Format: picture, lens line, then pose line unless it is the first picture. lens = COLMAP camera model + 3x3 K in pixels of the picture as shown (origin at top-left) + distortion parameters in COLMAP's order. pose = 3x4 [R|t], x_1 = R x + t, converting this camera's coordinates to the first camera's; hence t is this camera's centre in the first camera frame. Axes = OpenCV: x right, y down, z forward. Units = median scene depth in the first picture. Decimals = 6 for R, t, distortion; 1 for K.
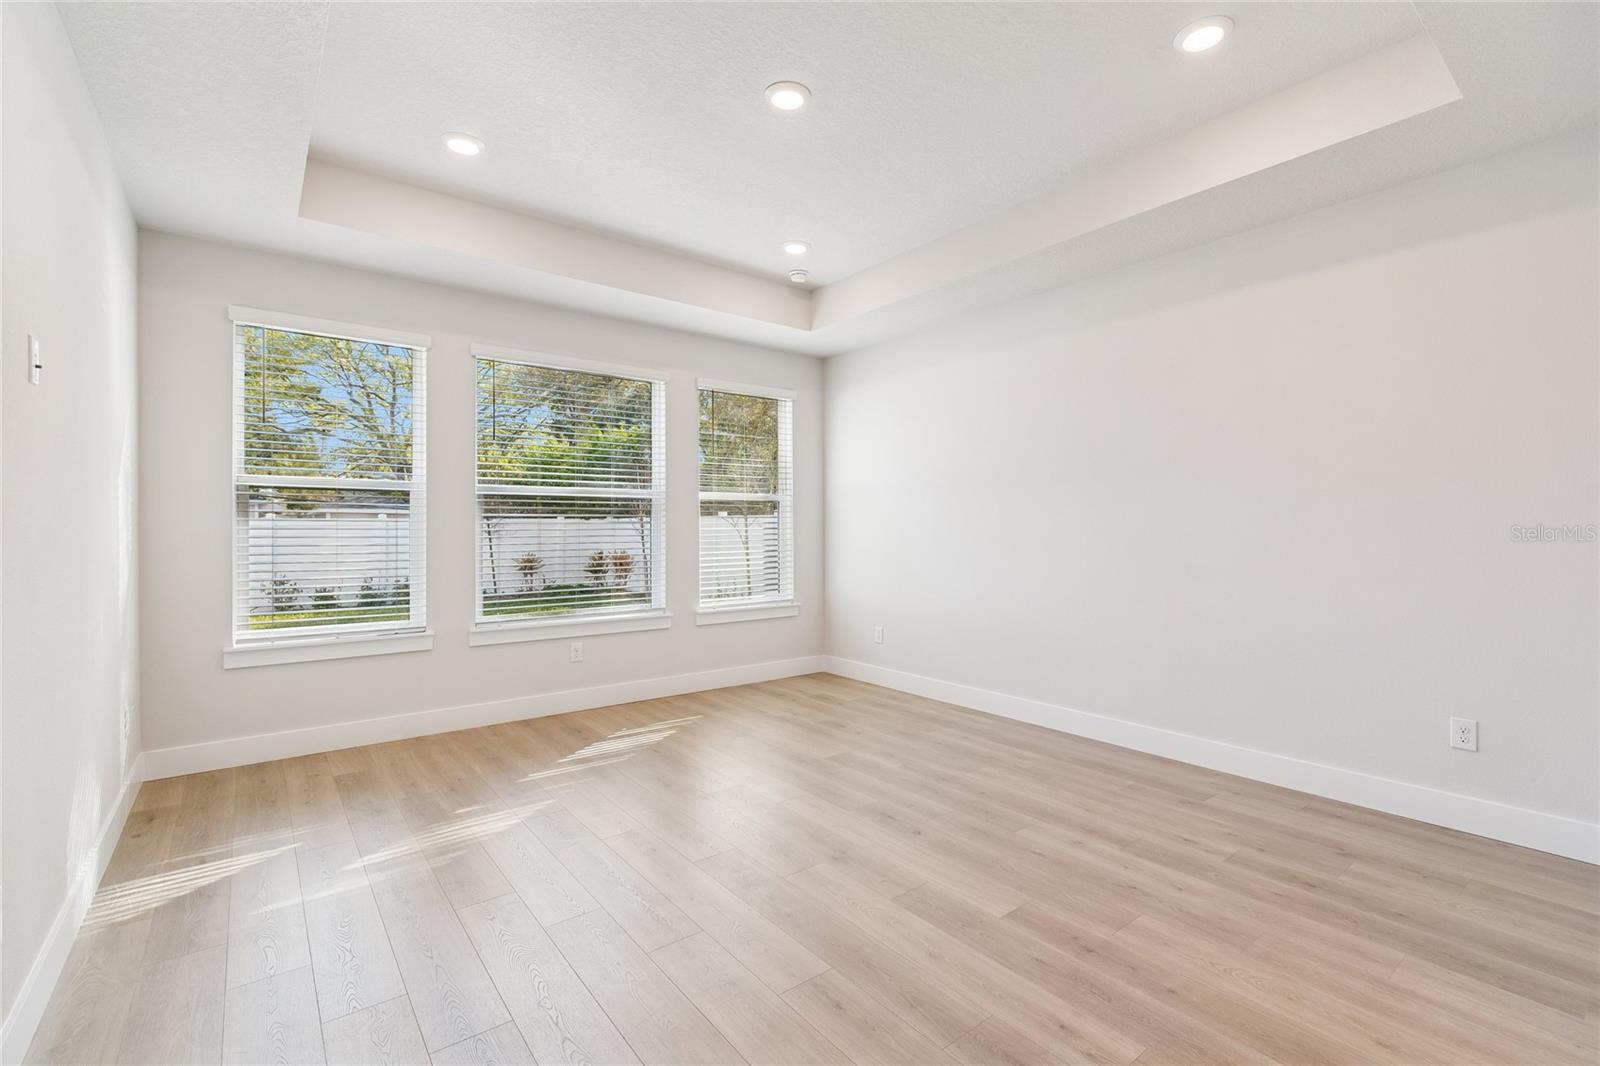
lens RADIAL K [[707.0, 0, 831.6], [0, 707.0, 538.6], [0, 0, 1]] dist [0.005949, -0.002561]
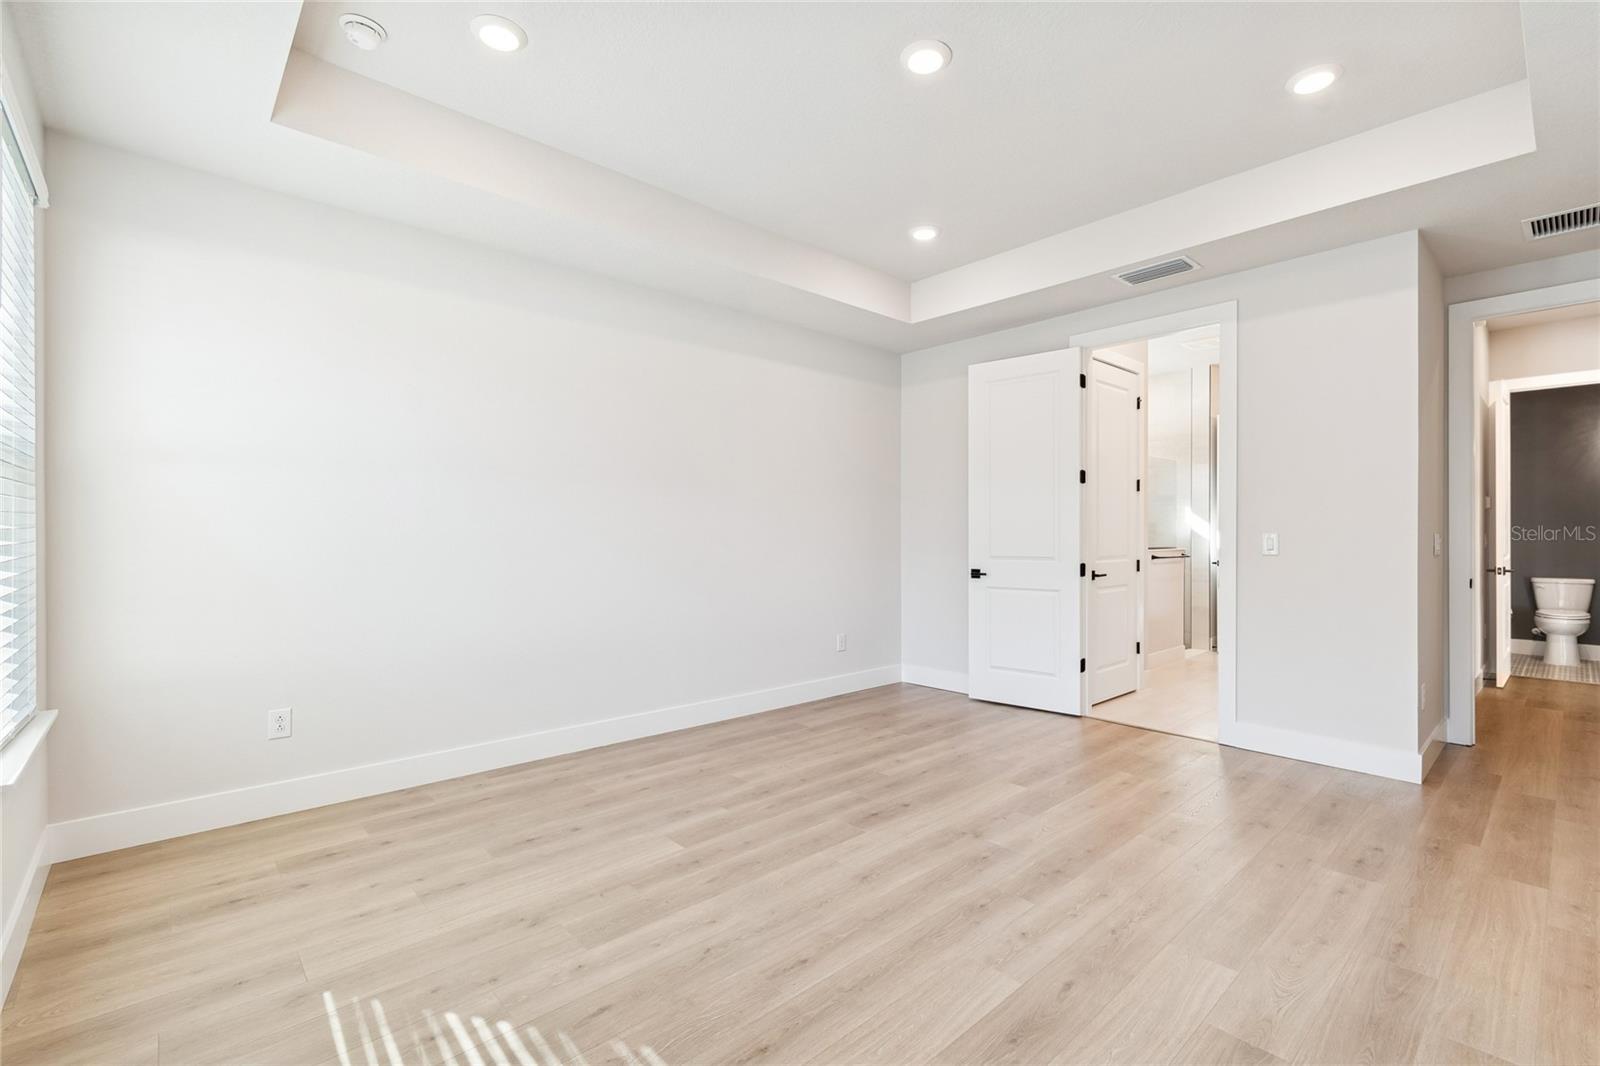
lens RADIAL K [[707.0, 0, 790.4], [0, 707.0, 535.3], [0, 0, 1]] dist [0.005949, -0.002561]
pose [[-0.046564, 0.000867, 0.998915, -0.813465], [0.012630, 0.999920, -0.000279, -0.006849], [-0.998835, 0.012603, -0.046572, 1.023186]]
